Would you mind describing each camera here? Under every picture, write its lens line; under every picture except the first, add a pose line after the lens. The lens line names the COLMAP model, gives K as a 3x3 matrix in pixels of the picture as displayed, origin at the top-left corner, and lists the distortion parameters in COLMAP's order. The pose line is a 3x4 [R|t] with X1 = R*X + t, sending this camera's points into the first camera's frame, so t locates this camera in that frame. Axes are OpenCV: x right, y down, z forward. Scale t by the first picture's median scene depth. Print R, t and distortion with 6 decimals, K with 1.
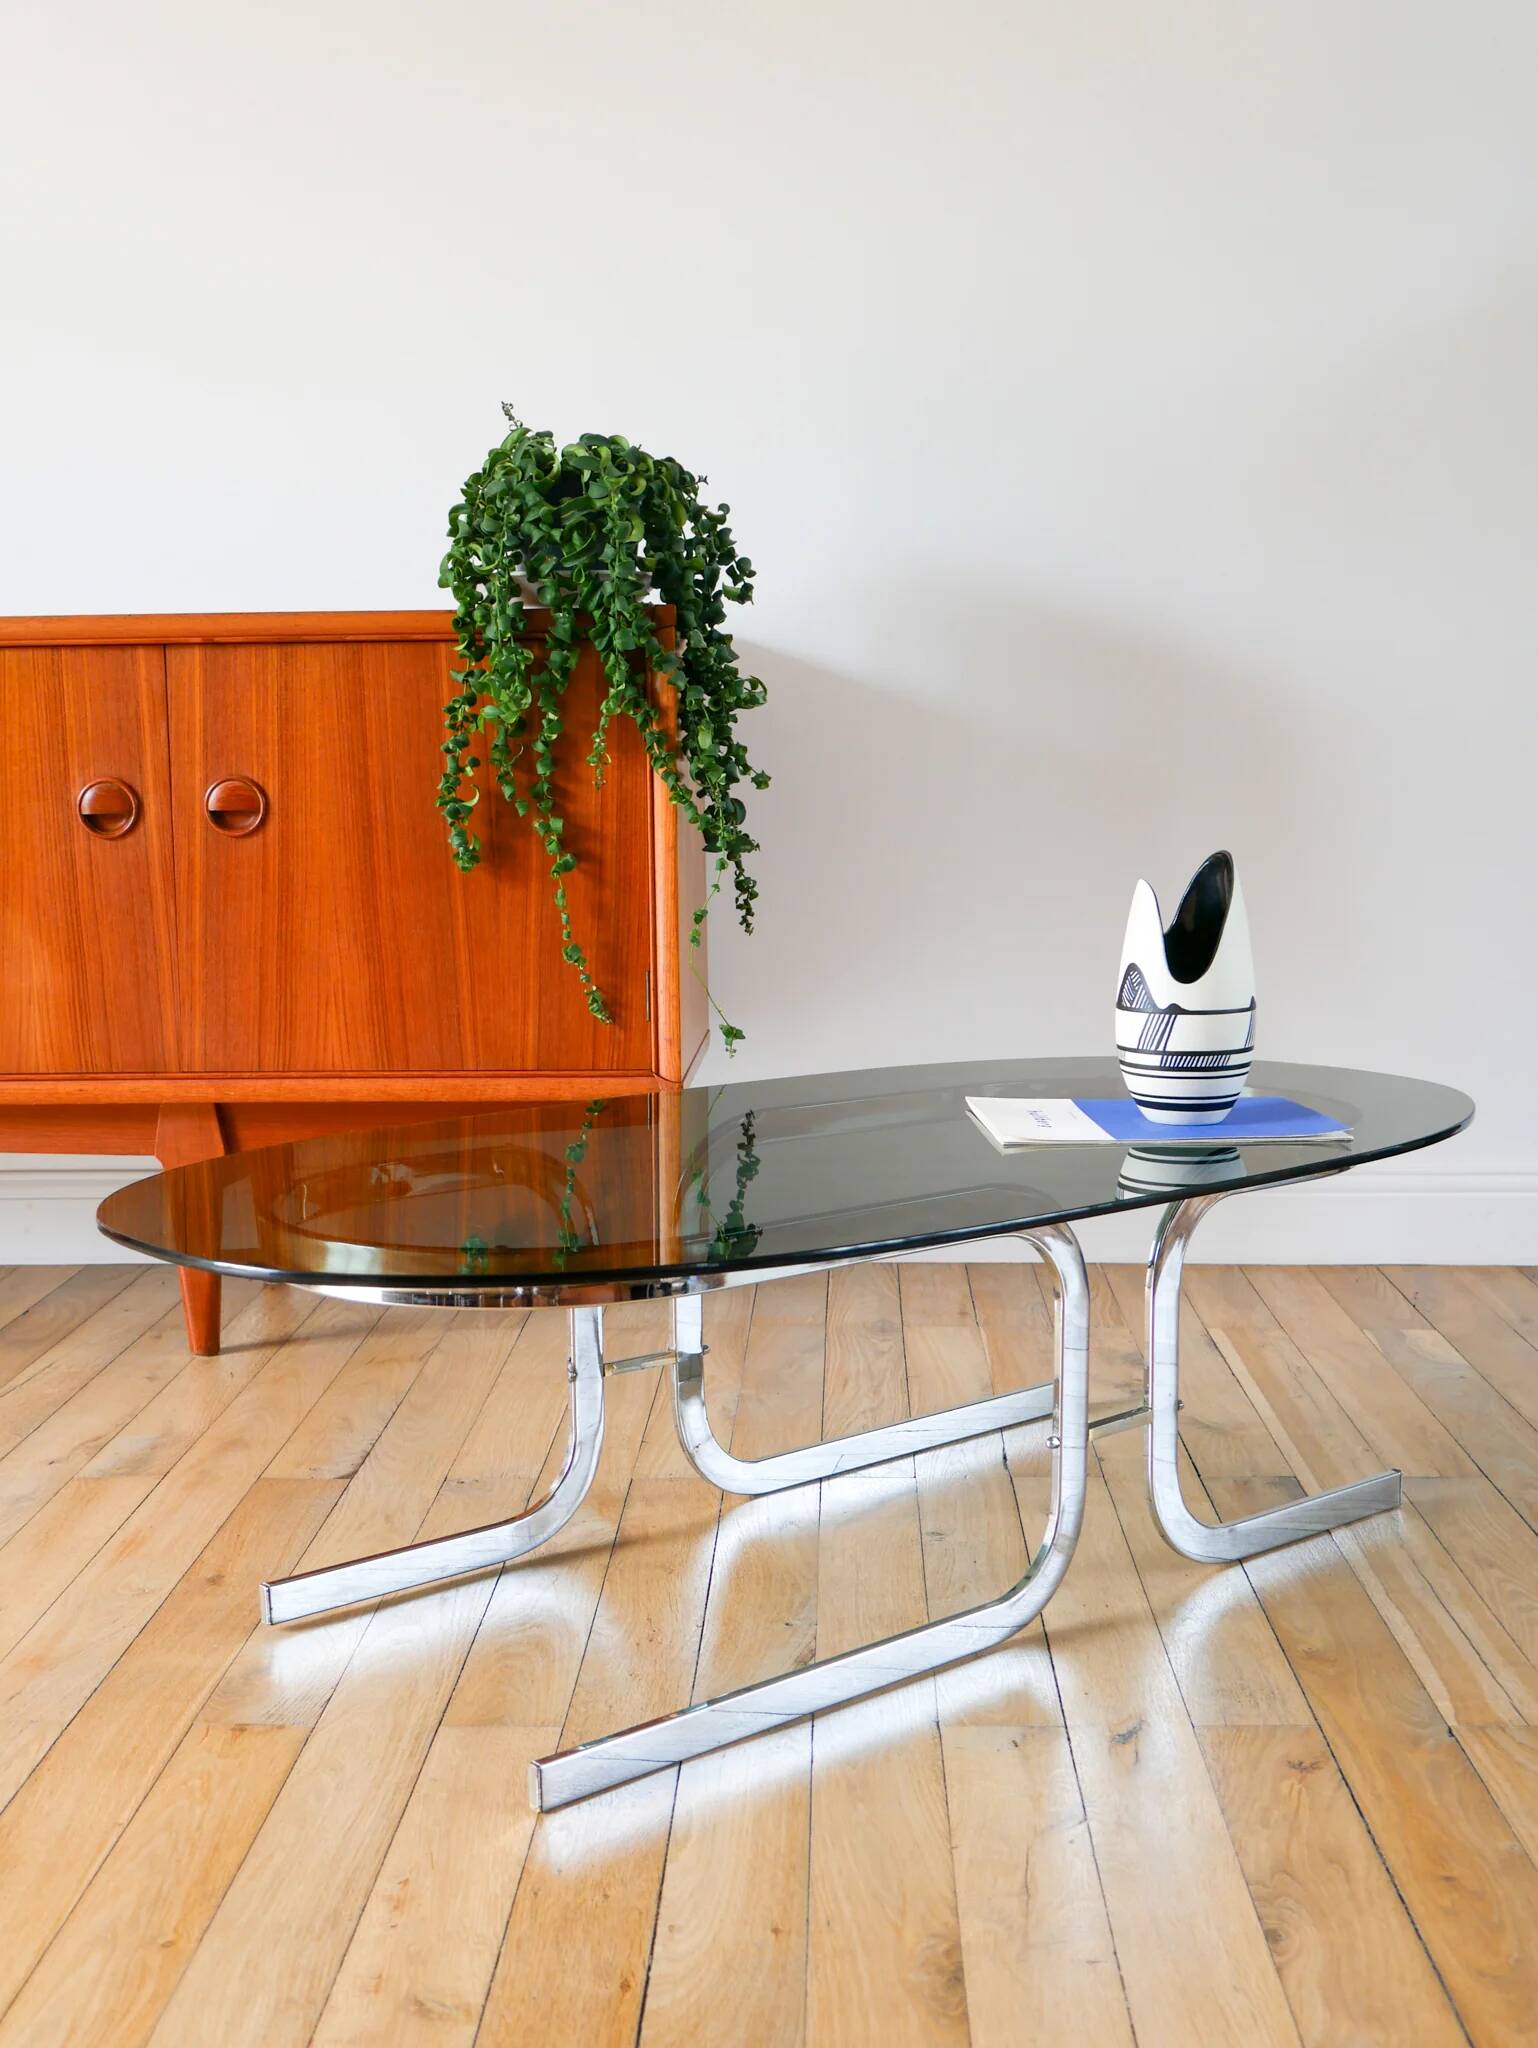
lens RADIAL K [[2352.8, 0, 756.9], [0, 2352.8, 1019.7], [0, 0, 1]] dist [0.004681, -0.008991]
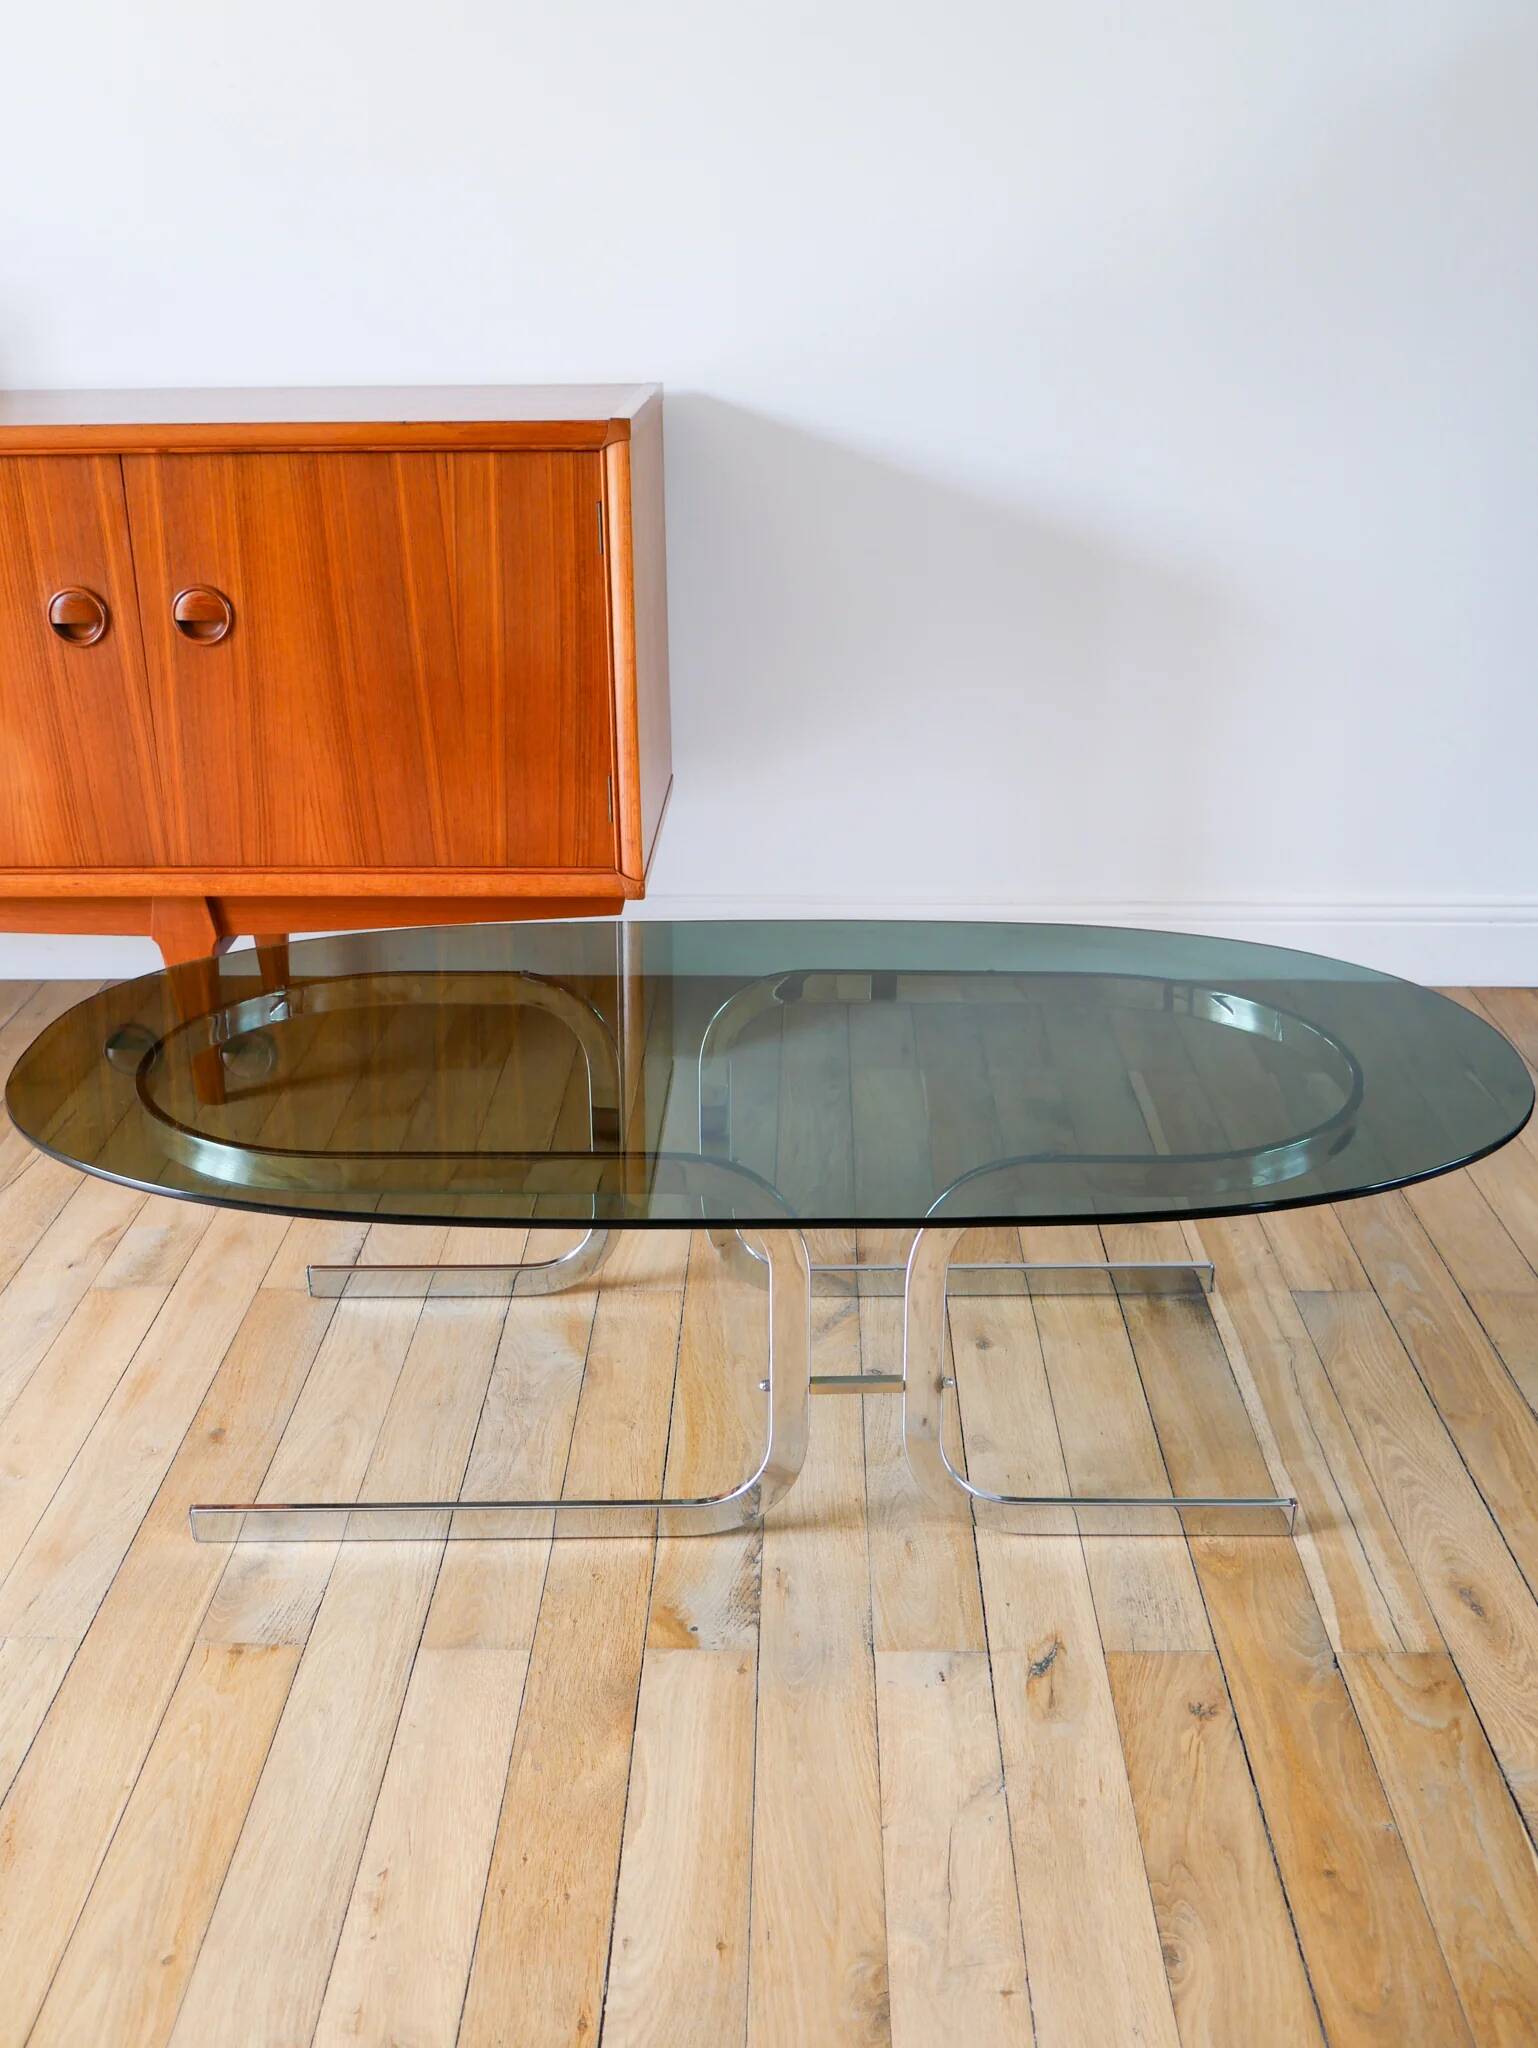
lens RADIAL K [[1994.5, 0, 759.2], [0, 1994.5, 1015.4], [0, 0, 1]] dist [-0.031625, 0.018289]
pose [[0.999909, -0.001601, 0.013422, 0.008146], [-0.002012, 0.964259, 0.264952, -0.156802], [-0.013367, -0.264955, 0.964168, 0.124282]]
